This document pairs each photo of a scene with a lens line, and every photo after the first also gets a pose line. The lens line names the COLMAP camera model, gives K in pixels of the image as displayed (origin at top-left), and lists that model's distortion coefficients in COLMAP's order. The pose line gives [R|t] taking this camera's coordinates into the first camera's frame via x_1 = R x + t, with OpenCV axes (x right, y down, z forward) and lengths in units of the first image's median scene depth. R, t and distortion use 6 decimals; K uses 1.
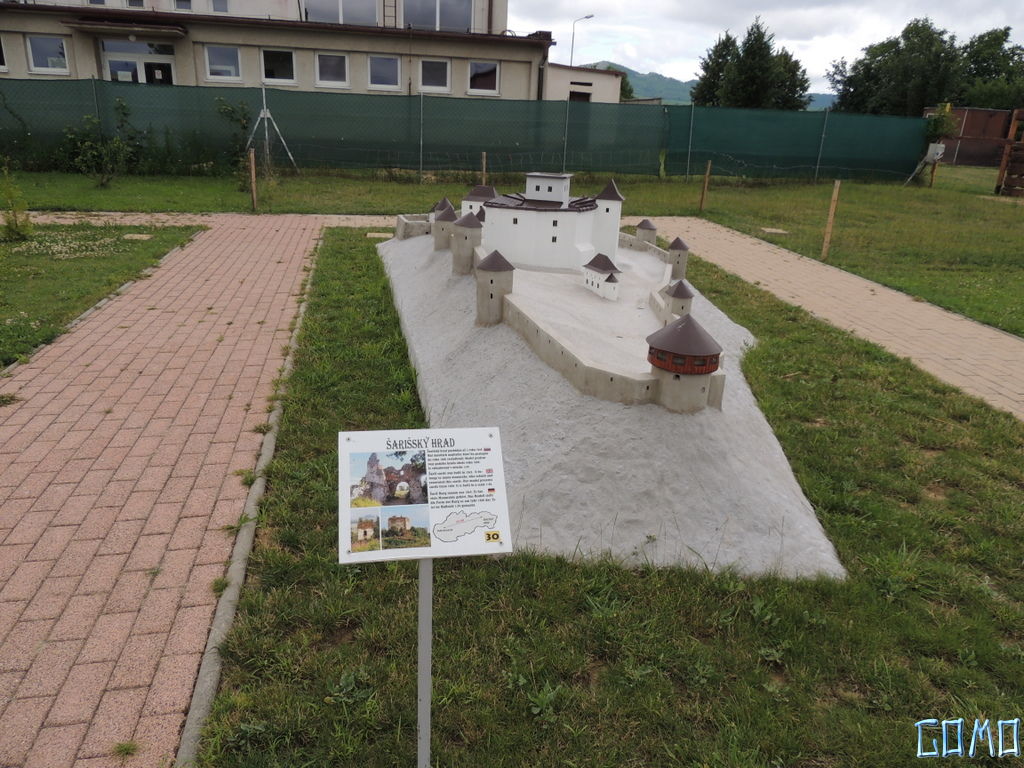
lens RADIAL K [[734.4, 0, 512.0], [0, 734.4, 384.0], [0, 0, 1]] dist [-0.025867, 0.006077]
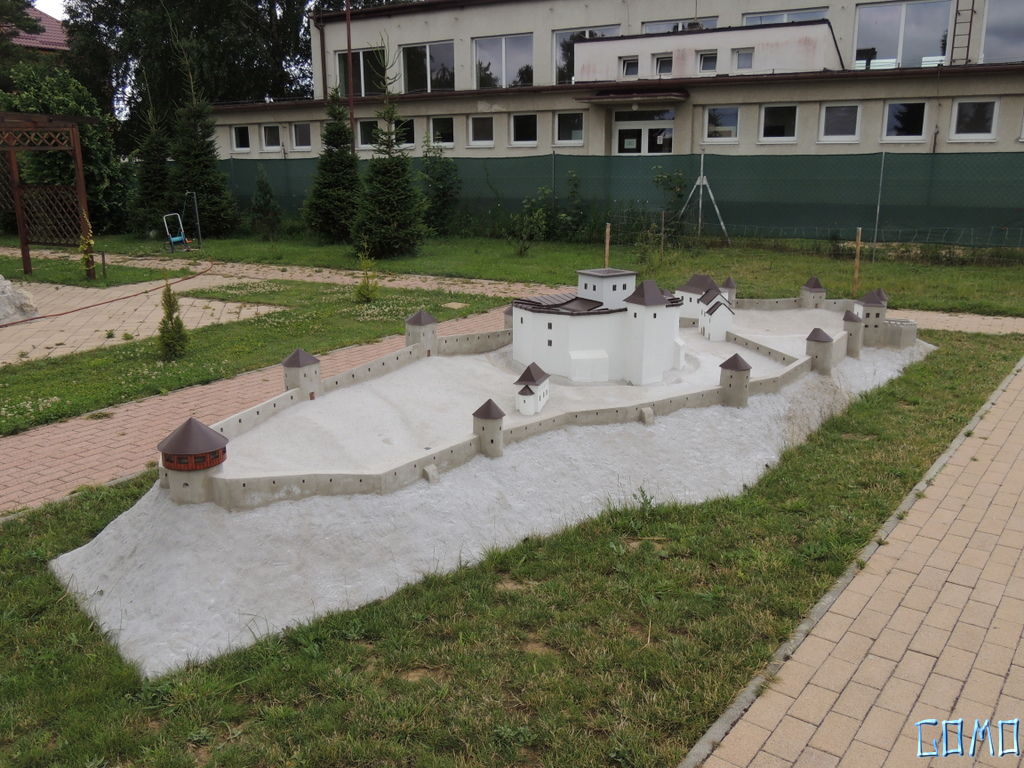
lens RADIAL K [[884.8, 0, 512.0], [0, 884.8, 384.0], [0, 0, 1]] dist [-0.030087, 0.009545]
pose [[0.730923, 0.120670, -0.671707, 0.265124], [-0.191536, 0.980957, -0.032195, -0.034559], [0.655031, 0.152189, 0.740117, 0.051833]]
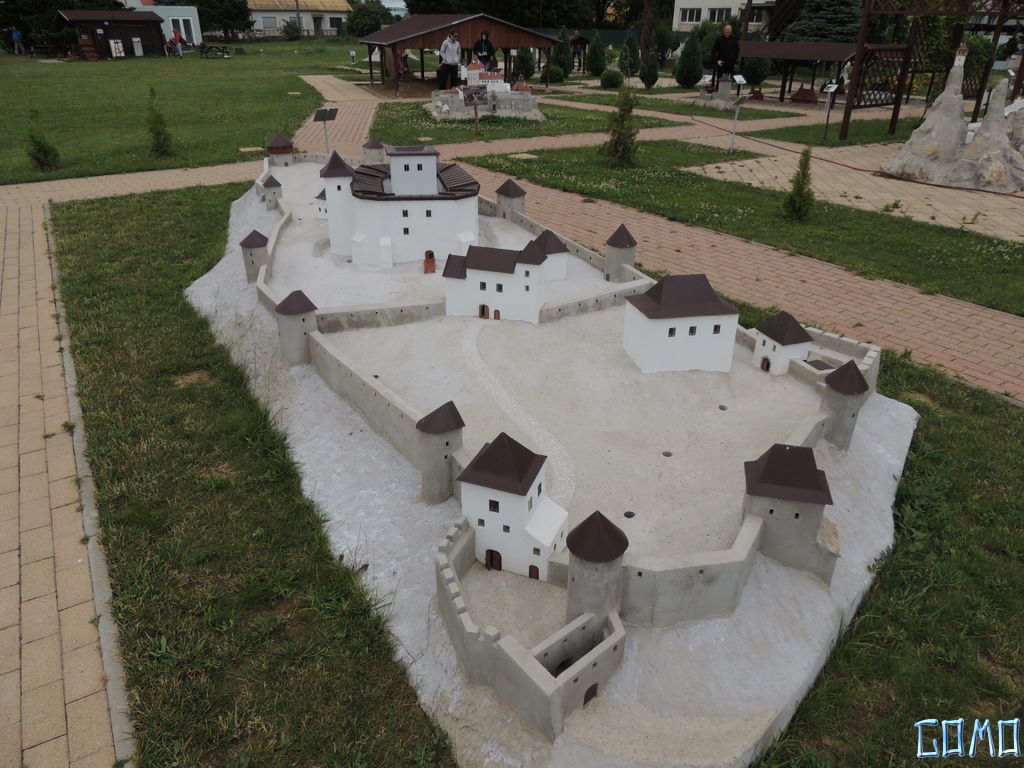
lens RADIAL K [[734.4, 0, 512.0], [0, 734.4, 384.0], [0, 0, 1]] dist [-0.025867, 0.006077]
pose [[-0.903494, 0.142894, -0.404080, 0.123245], [-0.183019, 0.723884, 0.665204, -0.246433], [0.387561, 0.674962, -0.627872, 0.647392]]
